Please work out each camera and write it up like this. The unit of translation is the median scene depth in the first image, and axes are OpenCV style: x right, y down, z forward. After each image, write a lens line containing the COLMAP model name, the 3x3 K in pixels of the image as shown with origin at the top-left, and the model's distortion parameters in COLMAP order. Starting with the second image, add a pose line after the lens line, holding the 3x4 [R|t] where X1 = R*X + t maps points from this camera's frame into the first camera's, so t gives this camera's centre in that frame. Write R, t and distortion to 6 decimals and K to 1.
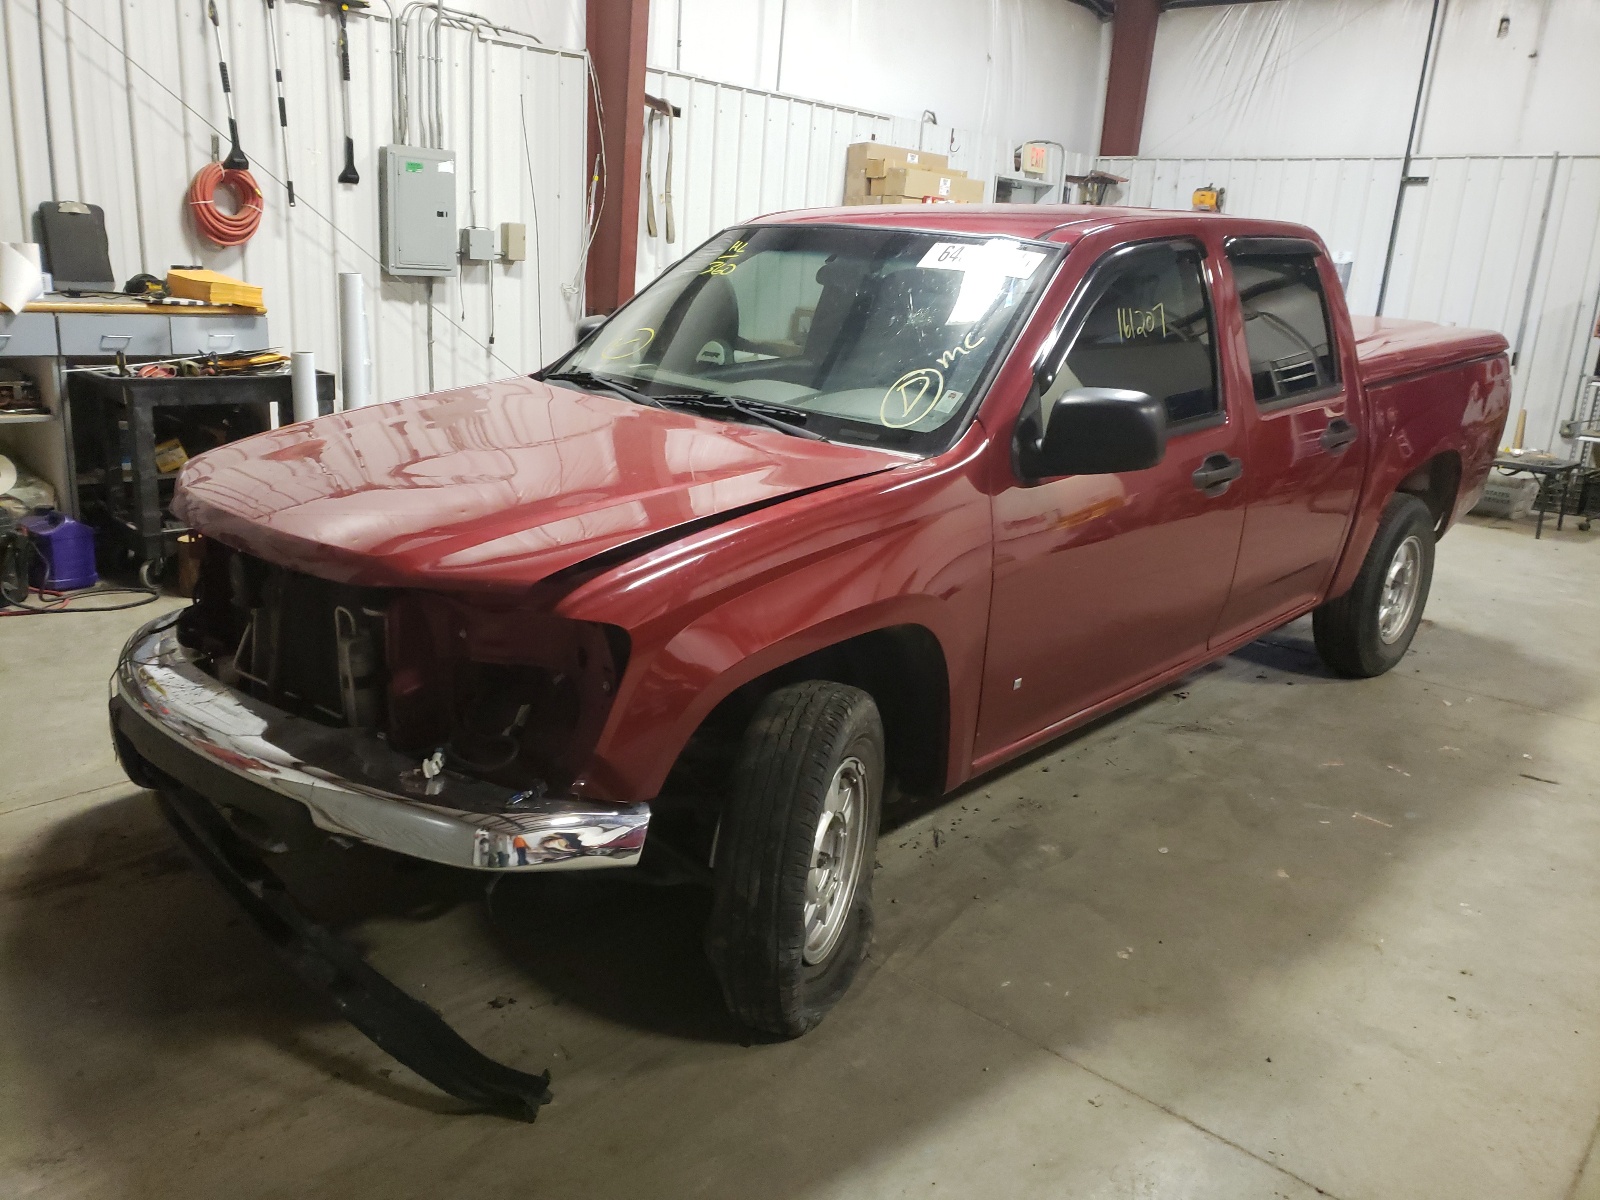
lens RADIAL K [[1301.6, 0, 798.1], [0, 1301.6, 601.3], [0, 0, 1]] dist [0.030986, -0.012754]
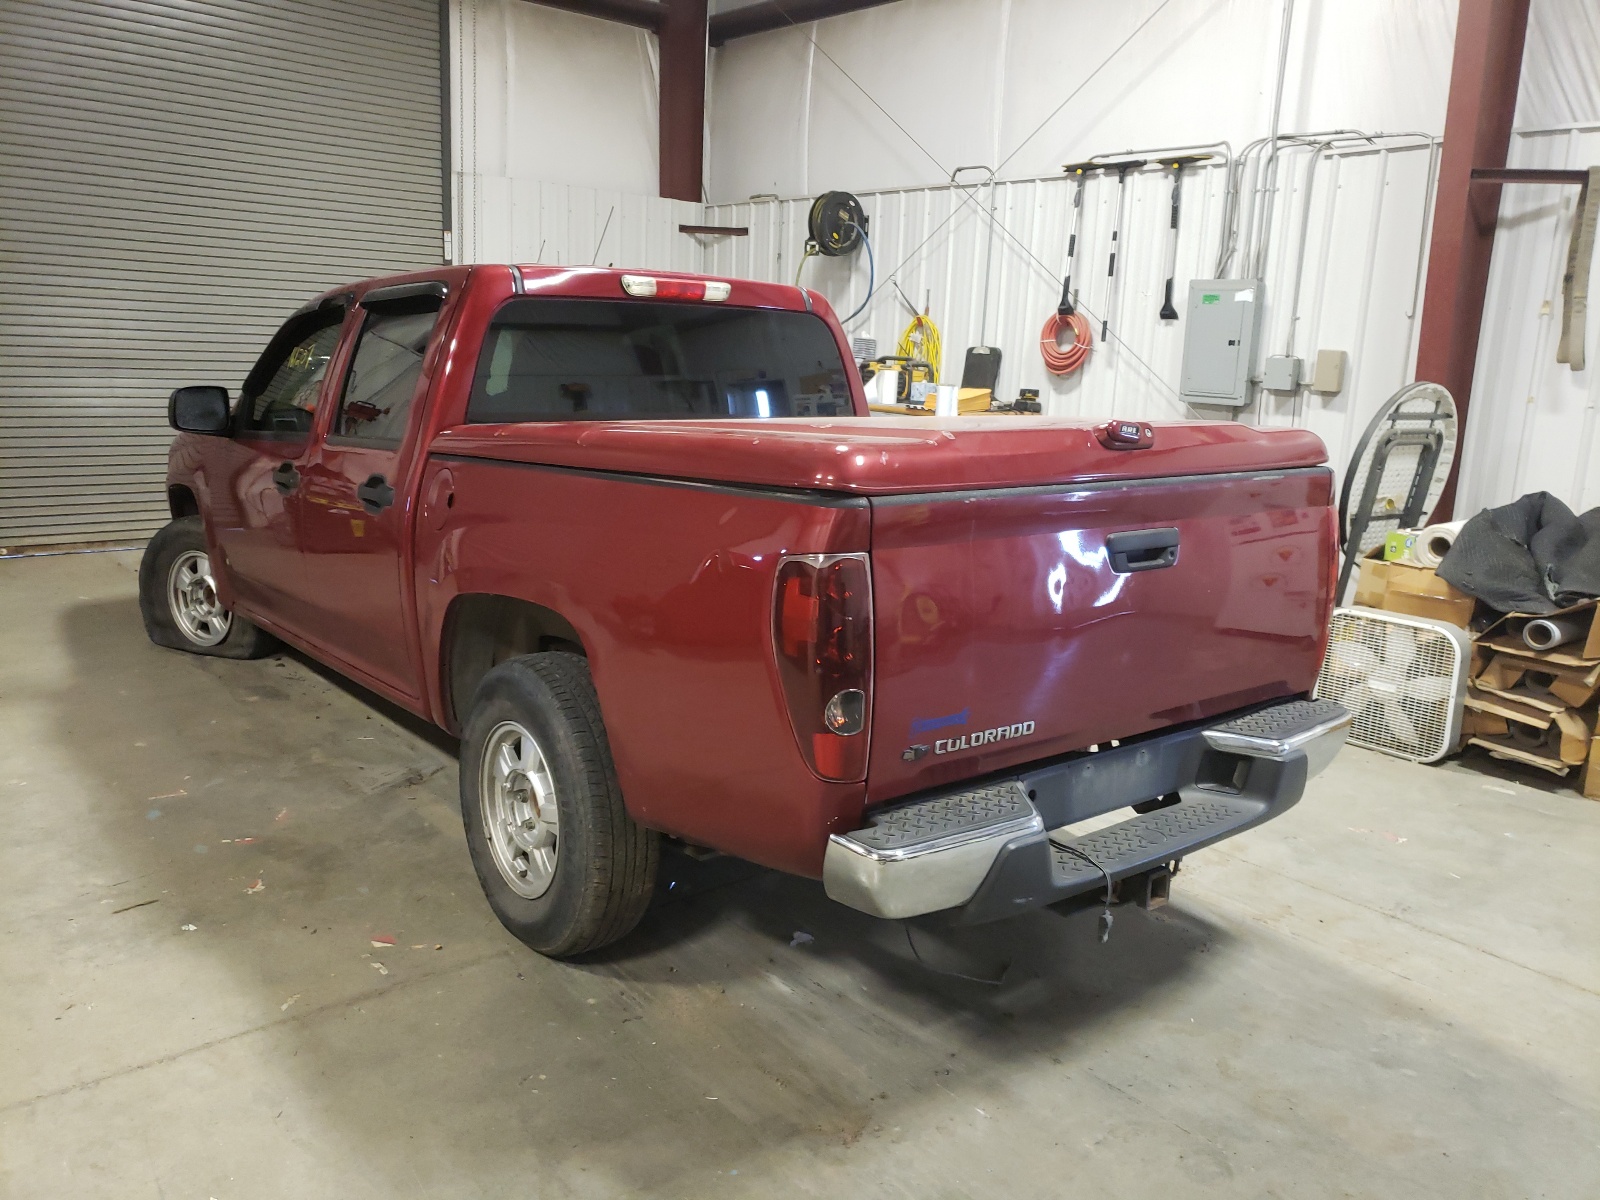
lens RADIAL K [[1301.6, 0, 797.0], [0, 1301.6, 601.6], [0, 0, 1]] dist [0.030986, -0.012754]
pose [[-0.180767, 0.127296, -0.975253, 0.812819], [-0.308774, 0.934110, 0.179159, -0.198337], [0.933800, 0.333519, -0.129550, 0.930747]]
